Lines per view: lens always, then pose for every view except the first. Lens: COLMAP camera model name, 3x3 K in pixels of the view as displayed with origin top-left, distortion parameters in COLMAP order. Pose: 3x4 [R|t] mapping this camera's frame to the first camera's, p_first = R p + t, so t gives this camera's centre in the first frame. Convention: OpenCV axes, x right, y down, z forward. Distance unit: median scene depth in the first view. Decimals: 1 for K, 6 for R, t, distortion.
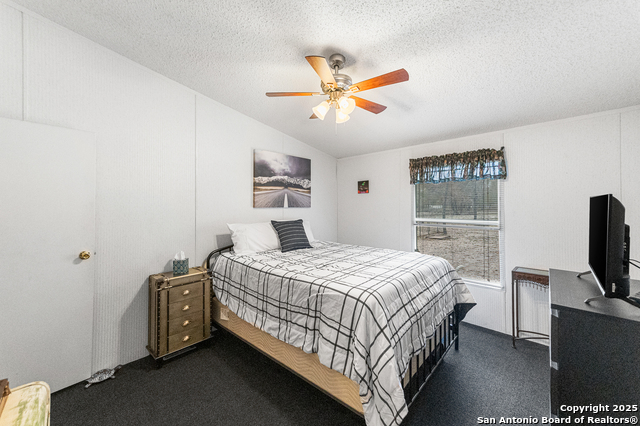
lens RADIAL K [[247.0, 0, 319.1], [0, 247.0, 205.2], [0, 0, 1]] dist [-0.000562, -0.000028]
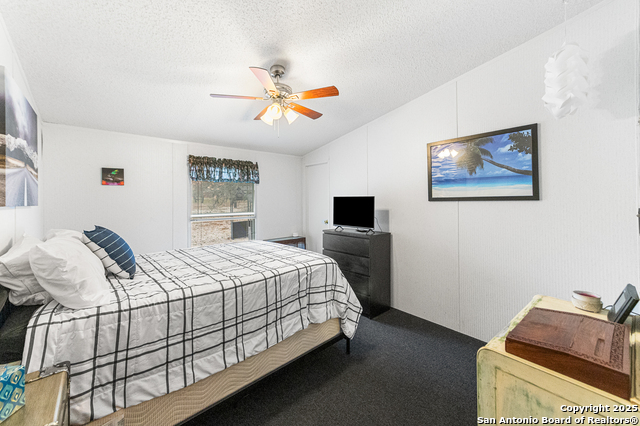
lens RADIAL K [[256.6, 0, 316.3], [0, 256.6, 202.7], [0, 0, 1]] dist [-0.000628, -0.000105]
pose [[0.092056, -0.001678, 0.995752, -0.921658], [0.003899, 0.999992, 0.001325, 0.006052], [-0.995746, 0.003760, 0.092062, 0.622802]]
